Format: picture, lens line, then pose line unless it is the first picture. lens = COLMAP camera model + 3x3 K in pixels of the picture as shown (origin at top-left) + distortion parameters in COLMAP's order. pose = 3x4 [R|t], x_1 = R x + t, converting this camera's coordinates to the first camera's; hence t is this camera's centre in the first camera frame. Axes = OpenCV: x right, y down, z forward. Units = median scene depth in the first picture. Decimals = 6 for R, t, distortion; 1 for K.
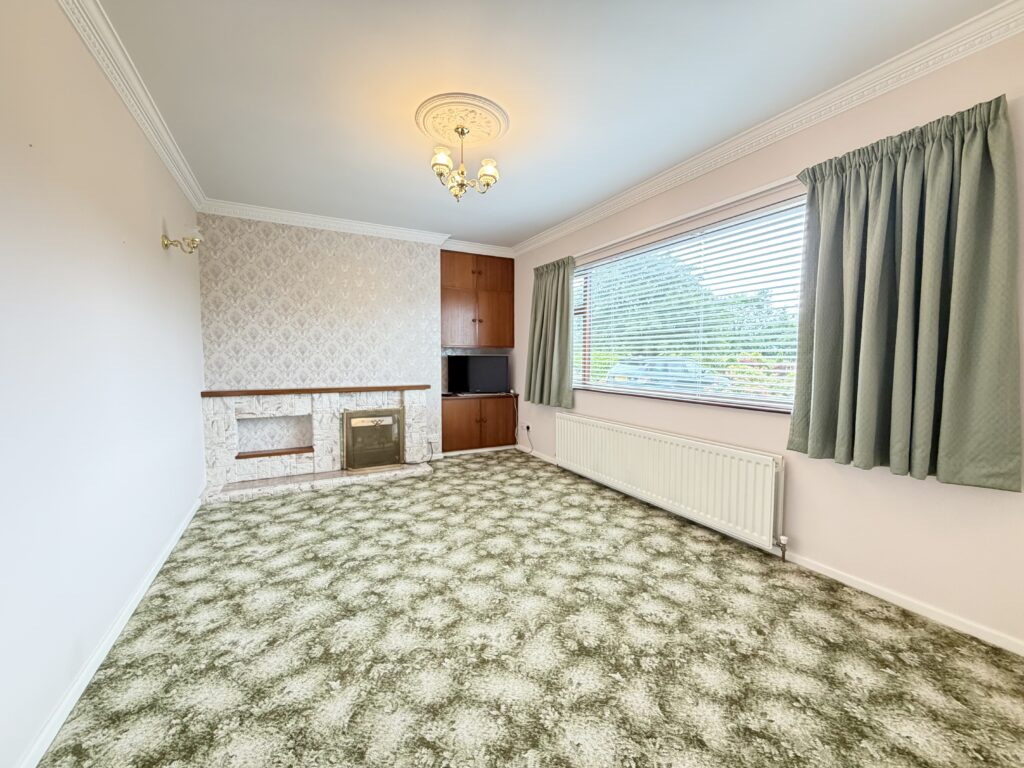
lens RADIAL K [[405.5, 0, 509.9], [0, 405.5, 382.0], [0, 0, 1]] dist [0.002705, -0.000912]
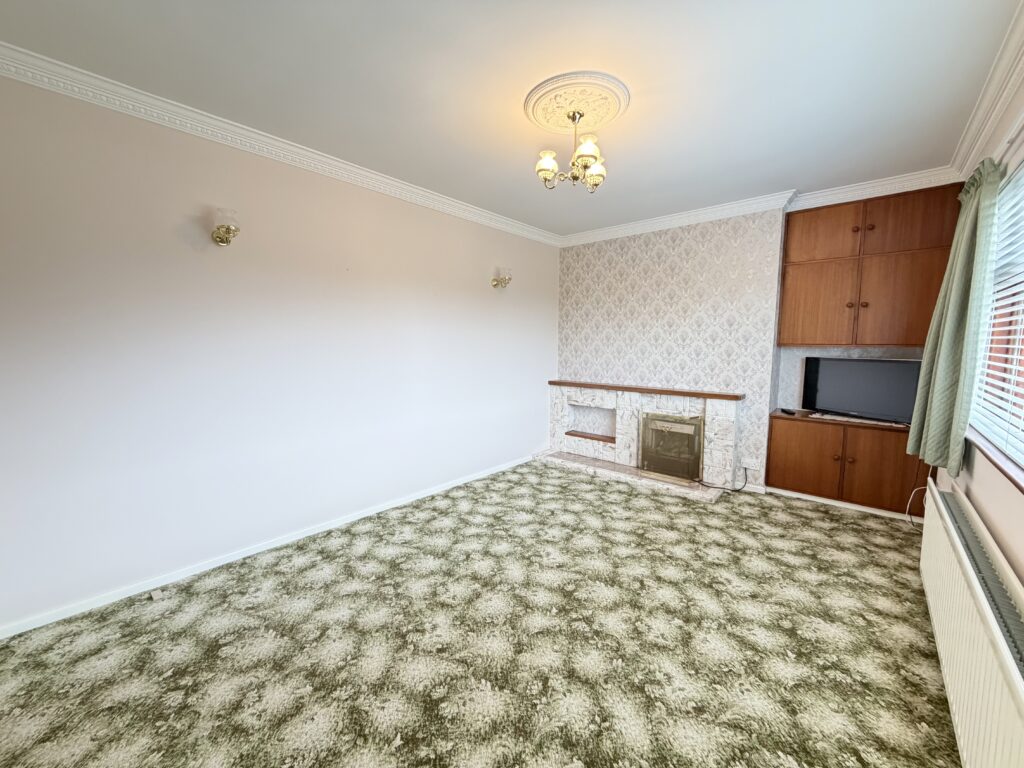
lens RADIAL K [[405.5, 0, 509.3], [0, 405.5, 380.5], [0, 0, 1]] dist [0.002705, -0.000912]
pose [[0.360282, 0.082323, -0.929204, 0.470265], [-0.059096, 0.996112, 0.065337, -0.059016], [0.930970, 0.031372, 0.363746, 0.369902]]
